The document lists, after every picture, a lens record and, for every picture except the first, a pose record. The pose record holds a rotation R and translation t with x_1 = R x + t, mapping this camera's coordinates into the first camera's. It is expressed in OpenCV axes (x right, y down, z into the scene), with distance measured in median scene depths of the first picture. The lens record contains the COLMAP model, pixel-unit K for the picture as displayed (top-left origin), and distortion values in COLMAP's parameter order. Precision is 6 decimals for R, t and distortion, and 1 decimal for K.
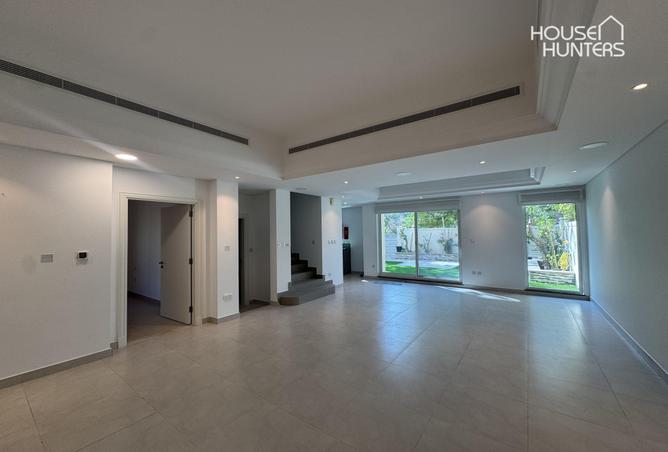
lens RADIAL K [[266.3, 0, 334.0], [0, 266.3, 226.0], [0, 0, 1]] dist [-0.009692, -0.000130]
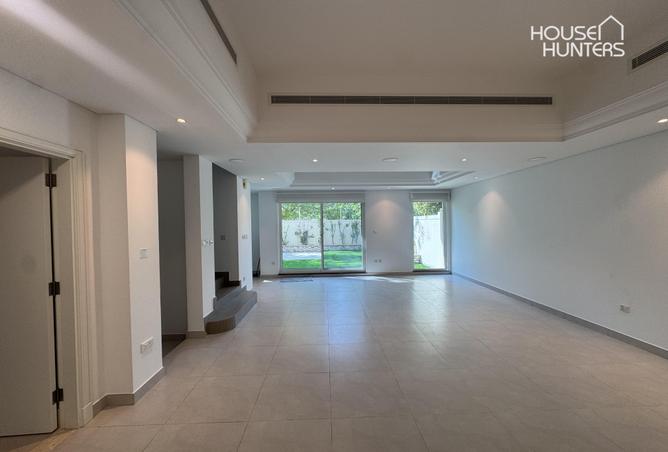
lens RADIAL K [[266.3, 0, 334.0], [0, 266.3, 226.0], [0, 0, 1]] dist [-0.009692, -0.000130]
pose [[0.787446, -0.002569, 0.616378, -0.298556], [-0.014170, 0.999652, 0.022268, 0.009721], [-0.616220, -0.026269, 0.787136, 0.253539]]
